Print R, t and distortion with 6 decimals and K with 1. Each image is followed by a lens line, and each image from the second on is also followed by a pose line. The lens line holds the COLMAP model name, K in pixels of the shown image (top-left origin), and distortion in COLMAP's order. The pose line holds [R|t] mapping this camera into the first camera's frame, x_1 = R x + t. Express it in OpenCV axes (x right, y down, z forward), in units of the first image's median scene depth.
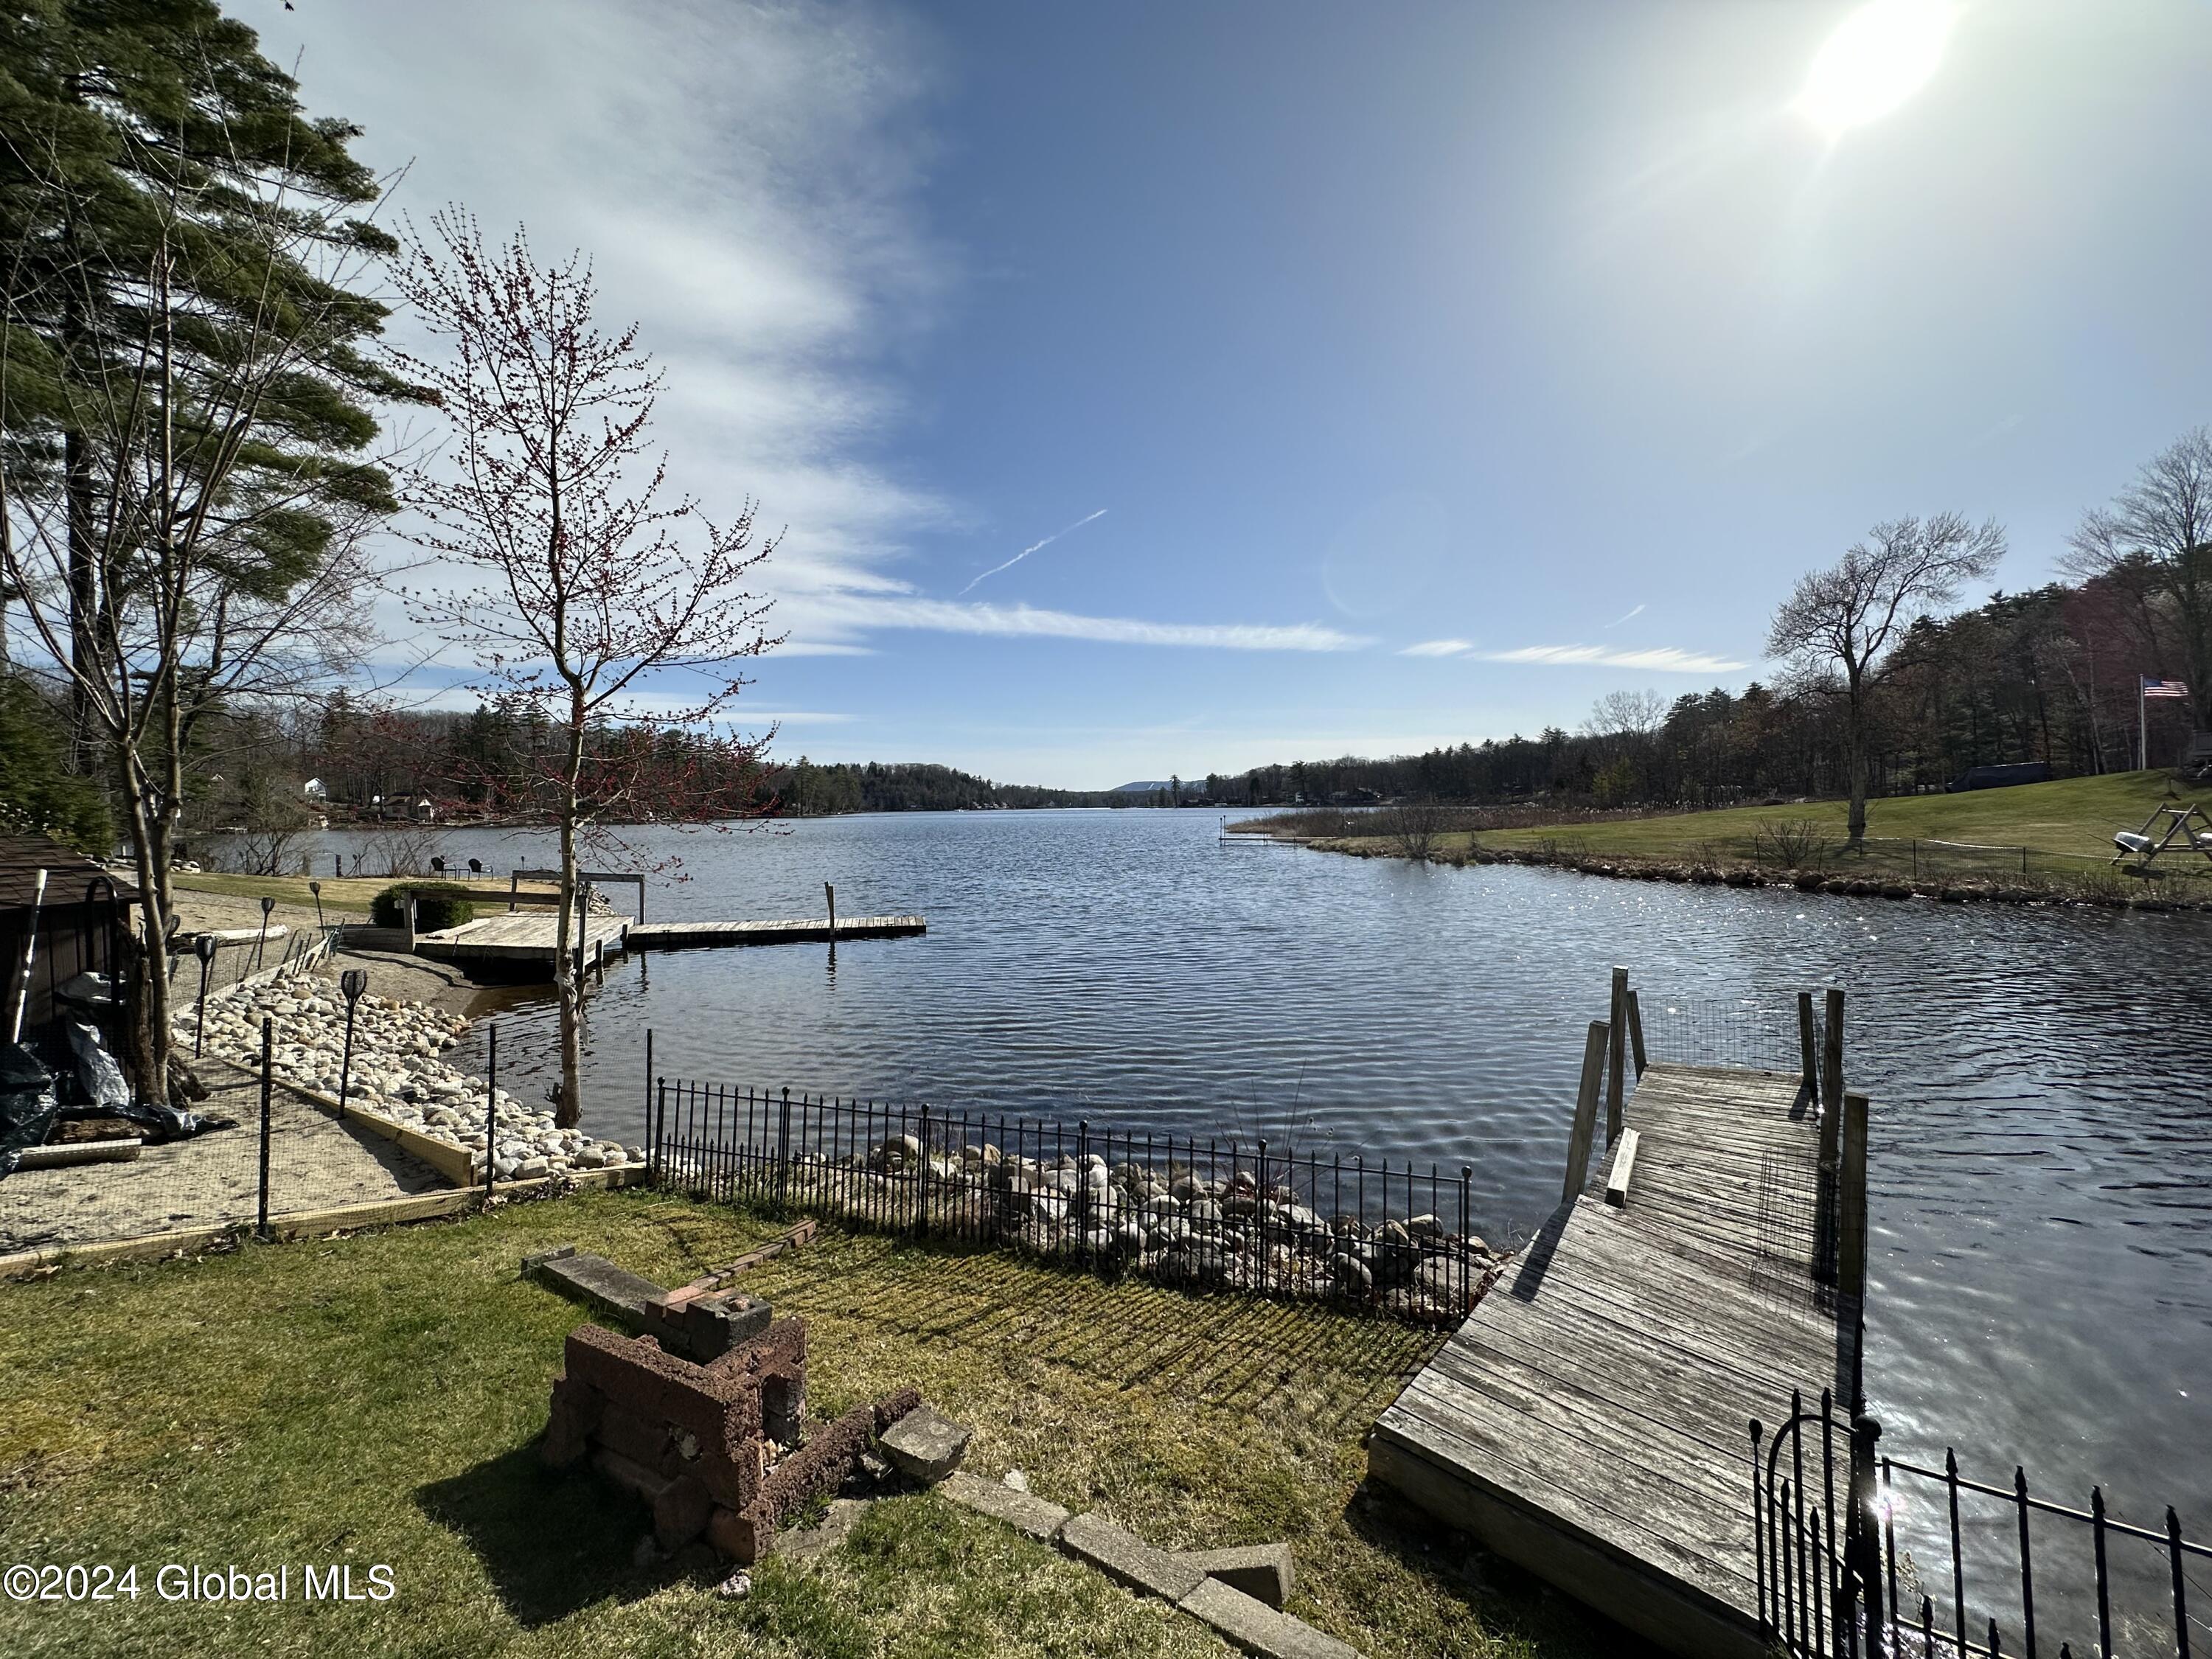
lens RADIAL K [[884.4, 0, 1104.6], [0, 884.4, 830.3], [0, 0, 1]] dist [-0.000889, 0.000520]
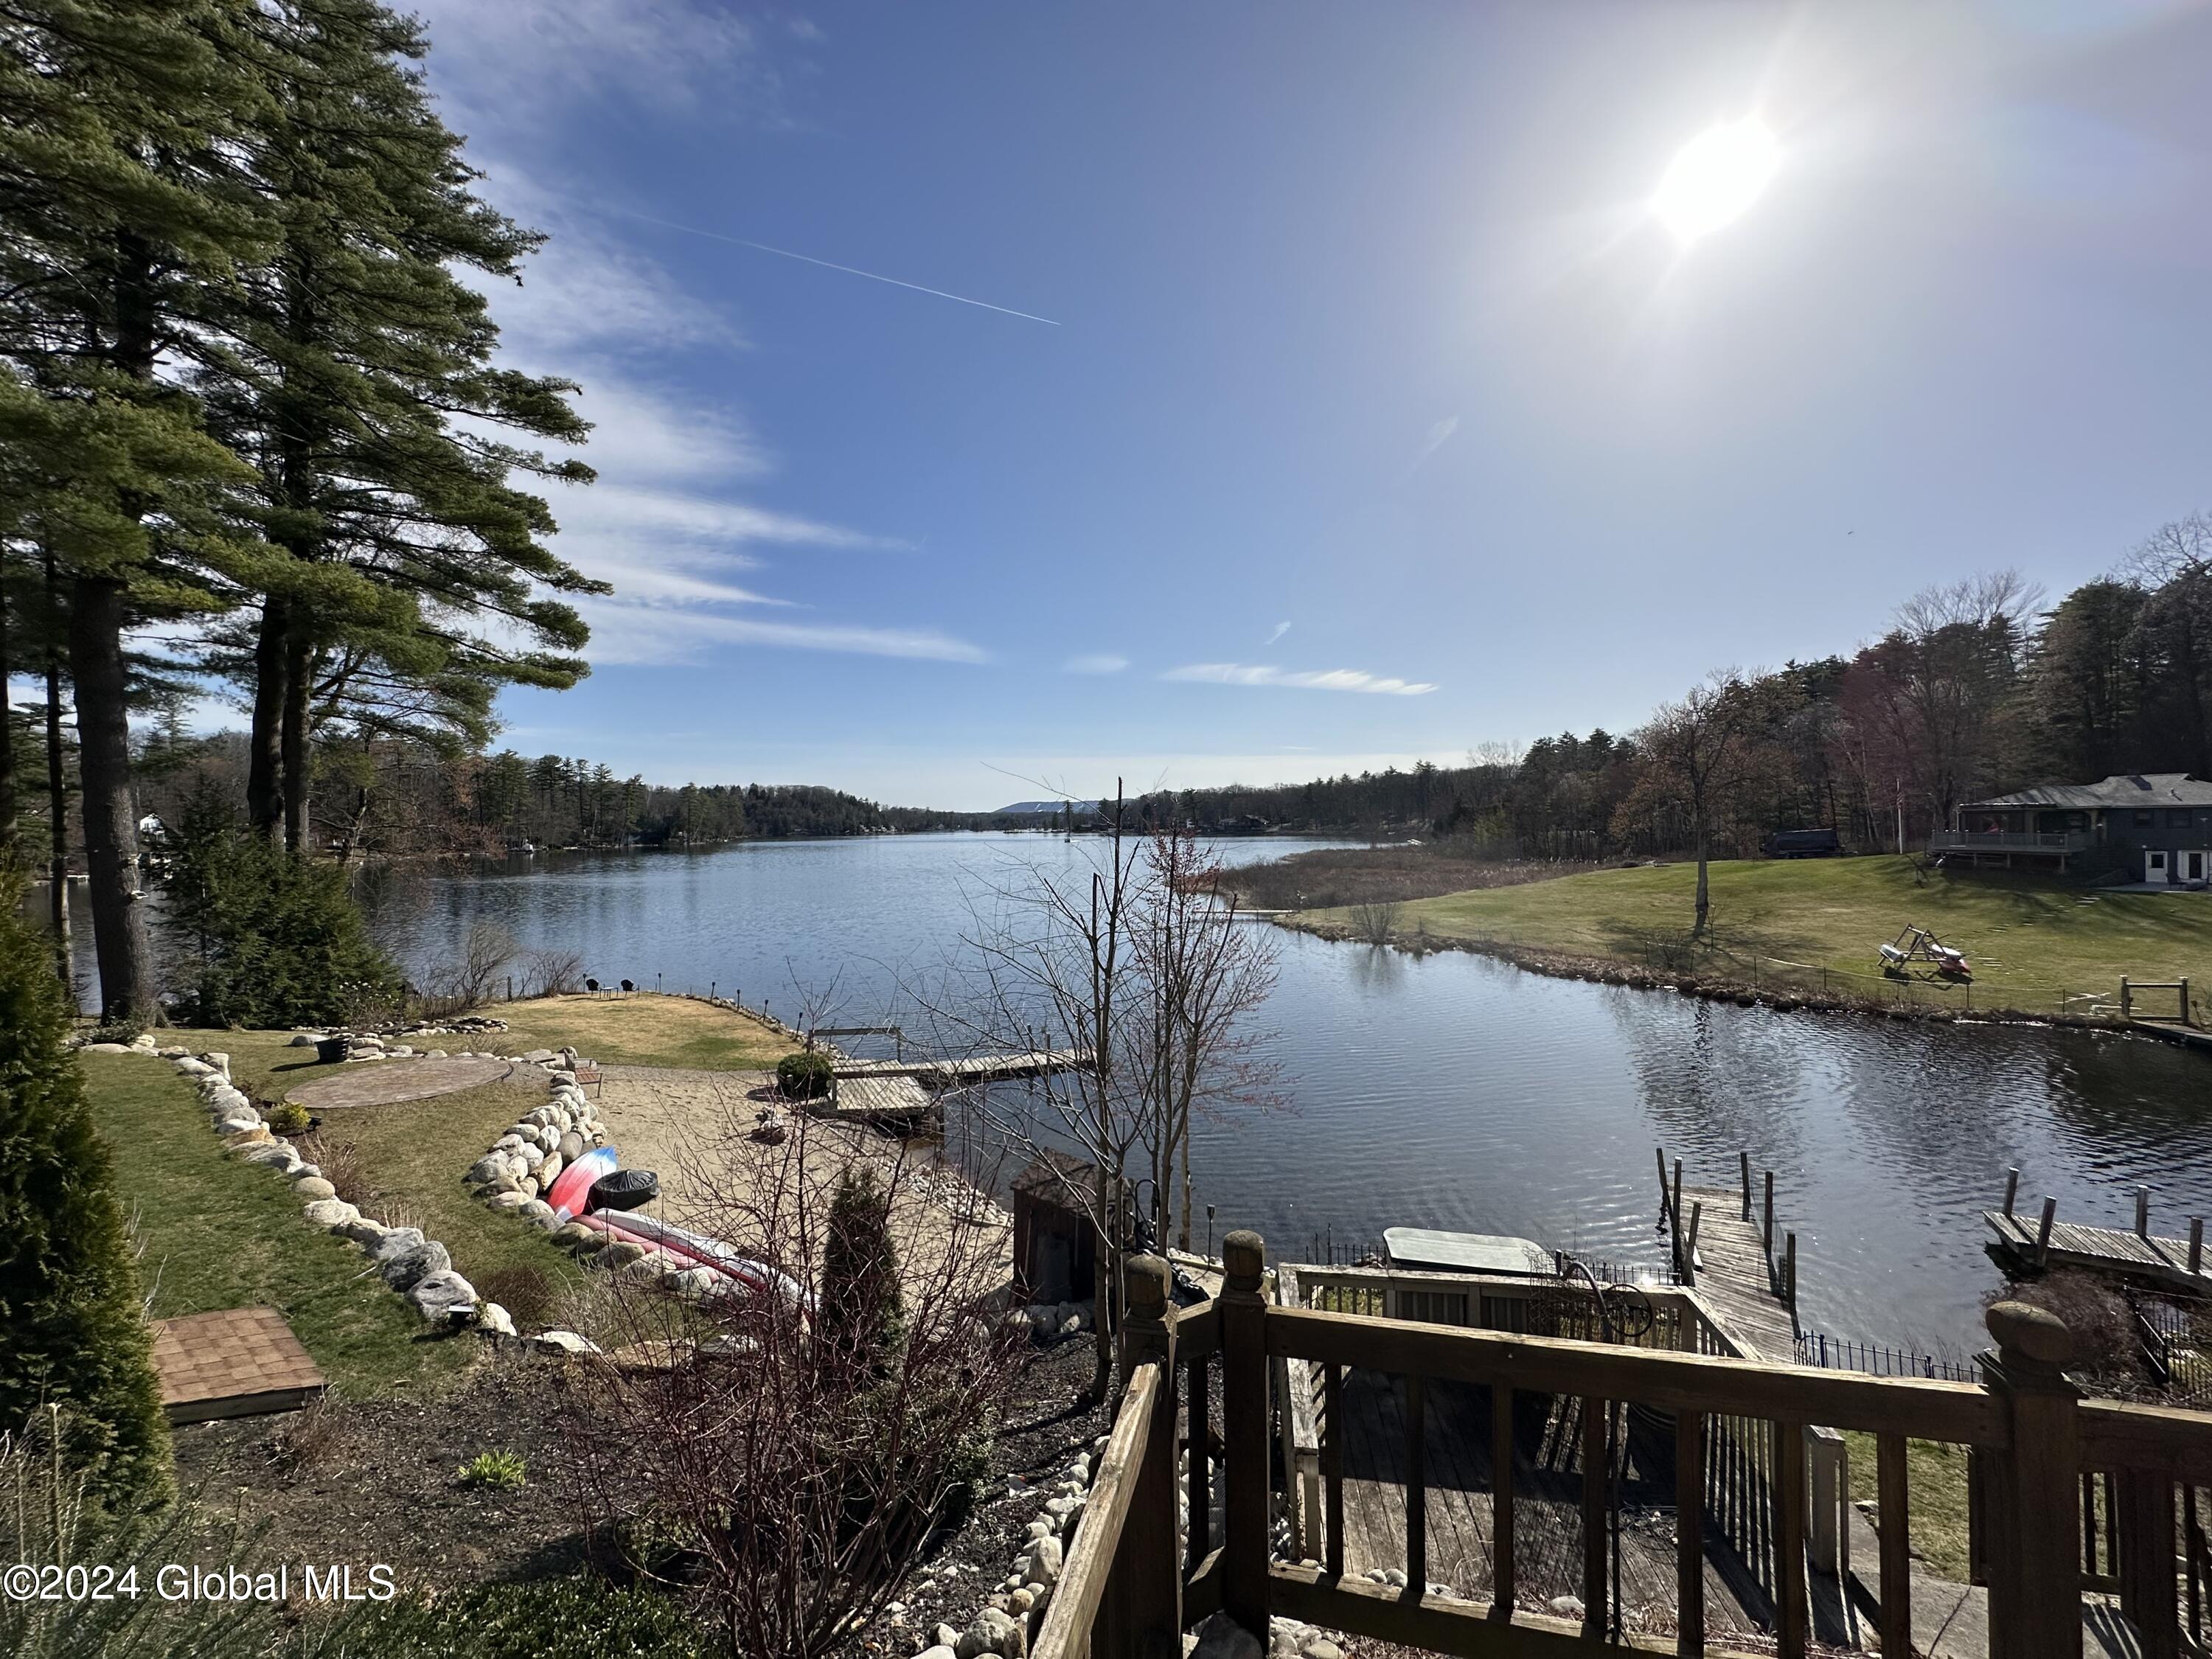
lens RADIAL K [[883.9, 0, 1106.3], [0, 883.9, 825.2], [0, 0, 1]] dist [0.000061, 0.000276]
pose [[0.991672, 0.001196, 0.128780, -0.246444], [0.002627, 0.999561, -0.029512, -0.134998], [-0.128759, 0.029605, 0.991234, -0.229346]]
